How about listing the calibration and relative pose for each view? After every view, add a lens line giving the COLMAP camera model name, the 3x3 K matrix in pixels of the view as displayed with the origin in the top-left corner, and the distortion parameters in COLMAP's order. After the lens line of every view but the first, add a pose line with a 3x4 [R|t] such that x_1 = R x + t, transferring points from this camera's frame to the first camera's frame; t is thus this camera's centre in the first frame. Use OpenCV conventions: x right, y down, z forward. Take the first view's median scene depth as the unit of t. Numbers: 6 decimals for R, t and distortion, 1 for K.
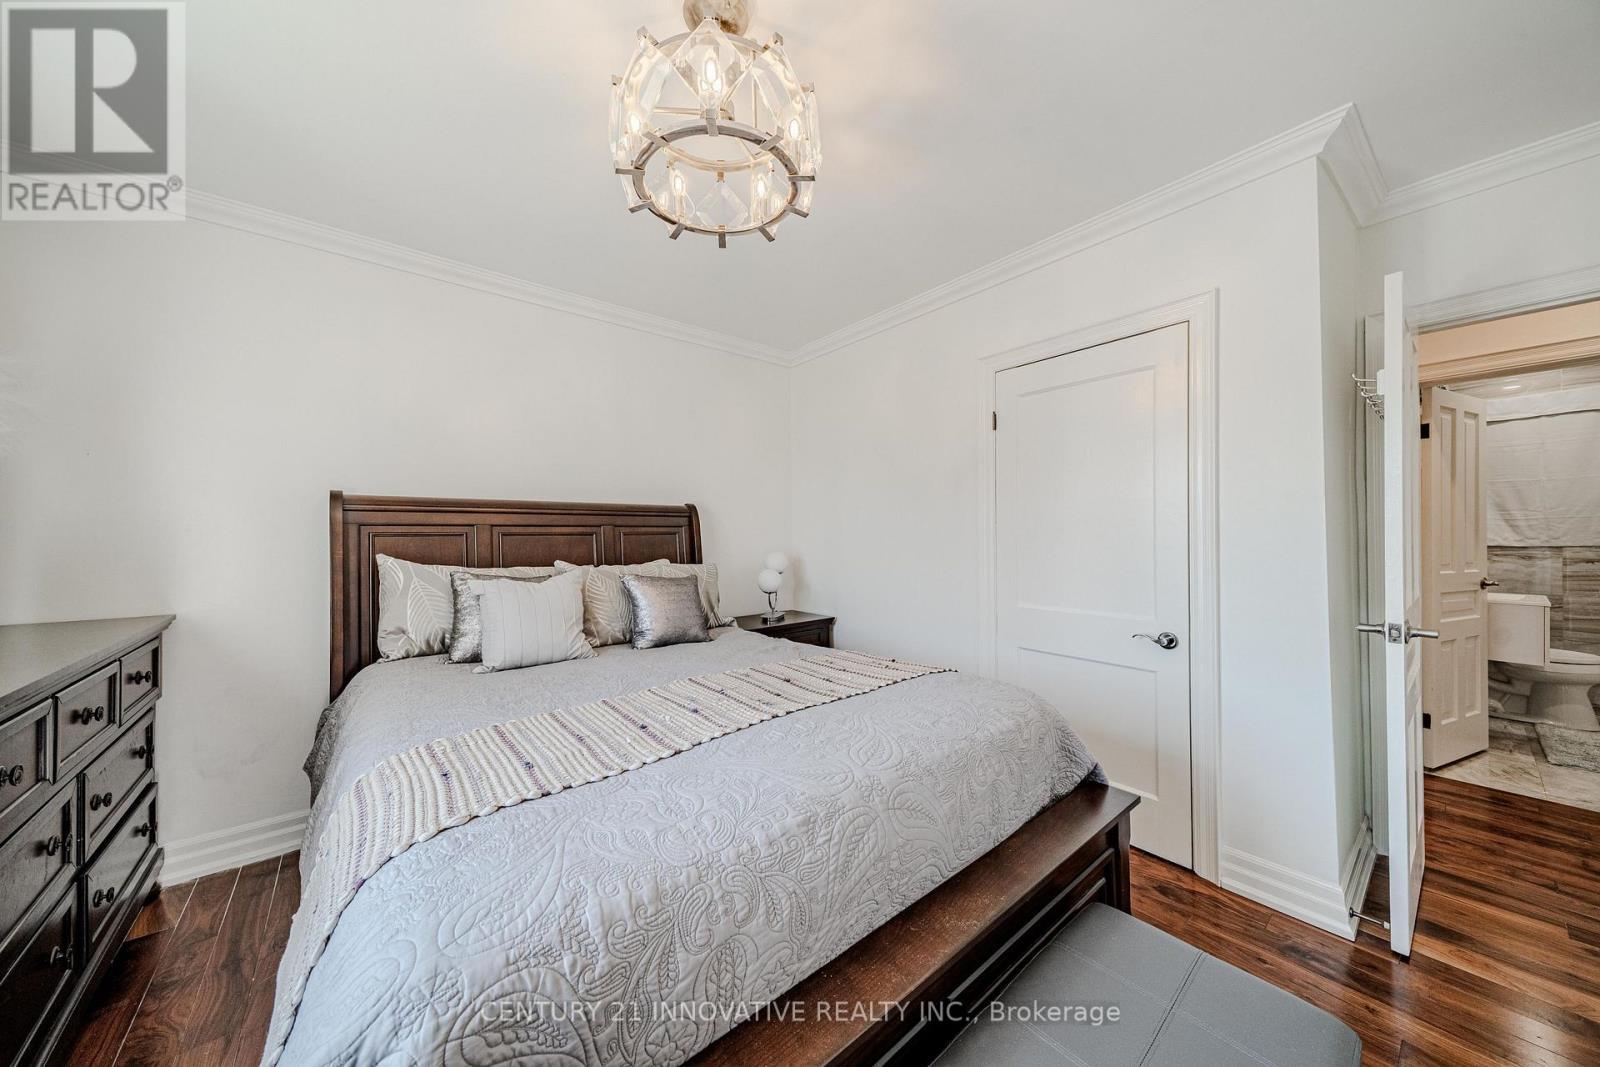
lens RADIAL K [[536.9, 0, 790.0], [0, 536.9, 532.1], [0, 0, 1]] dist [0.014627, -0.001098]
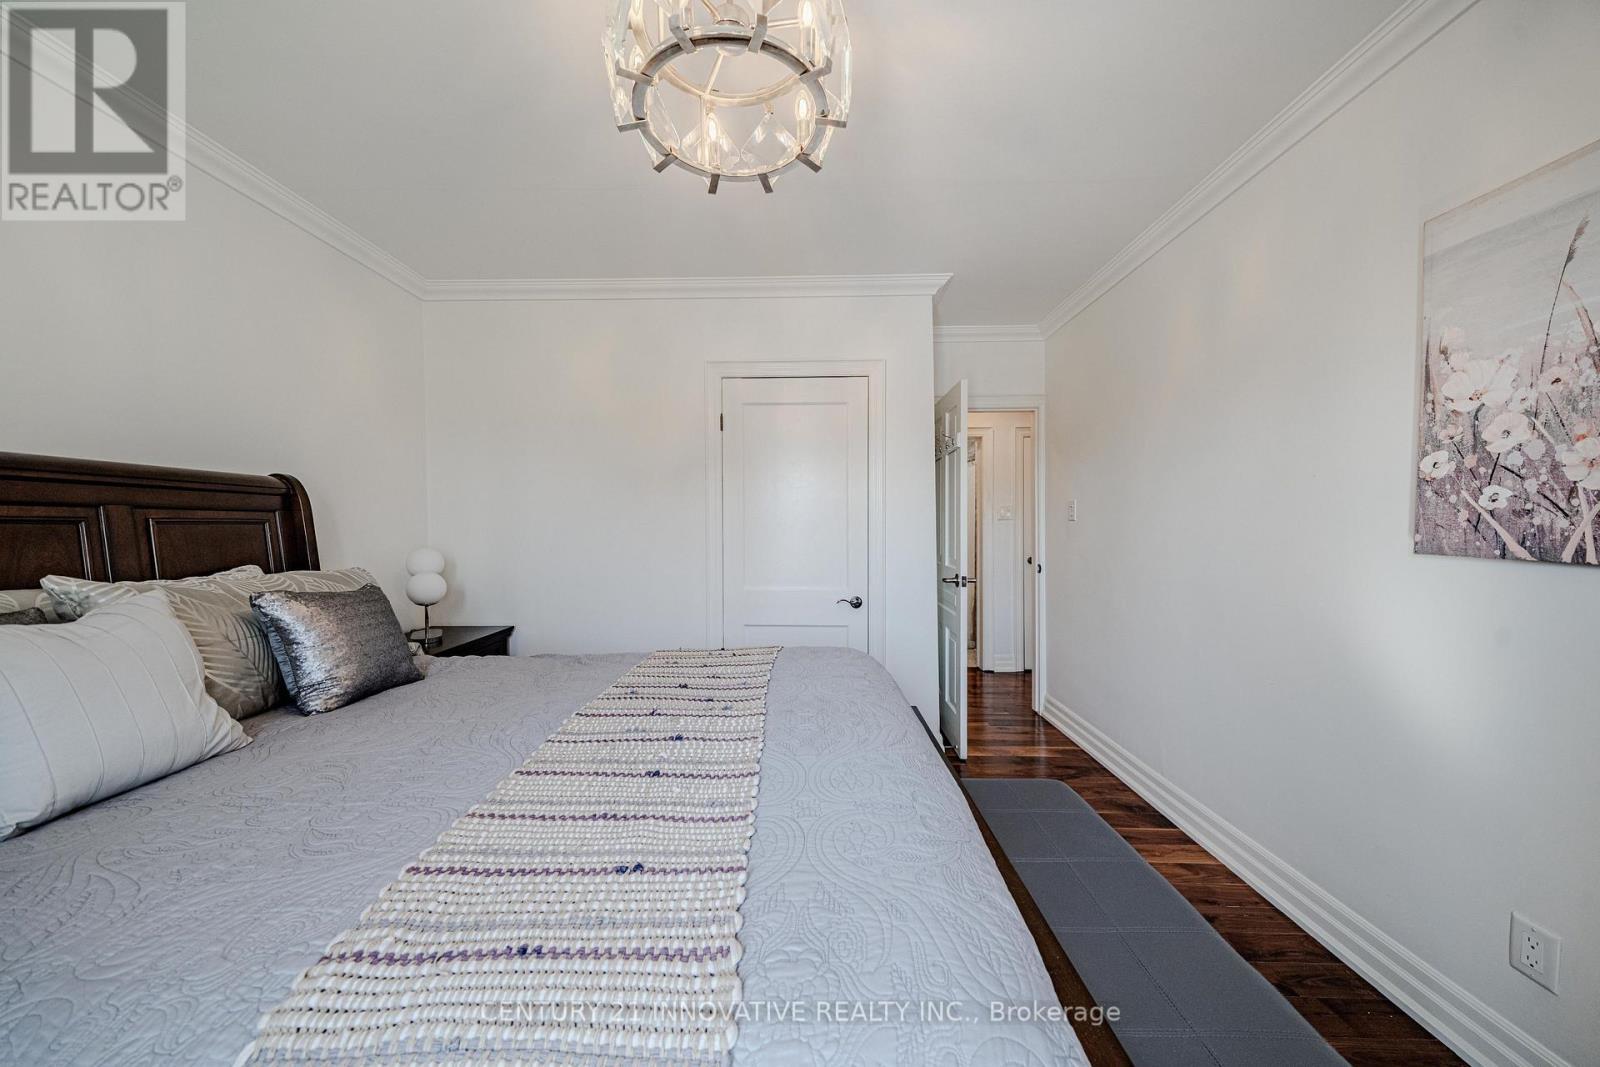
lens RADIAL K [[536.9, 0, 797.5], [0, 536.9, 532.7], [0, 0, 1]] dist [0.014627, -0.001098]
pose [[0.641043, -0.004306, 0.767493, -0.331628], [-0.005631, 0.999931, 0.010313, 0.005374], [-0.767484, -0.010933, 0.640974, 0.164594]]
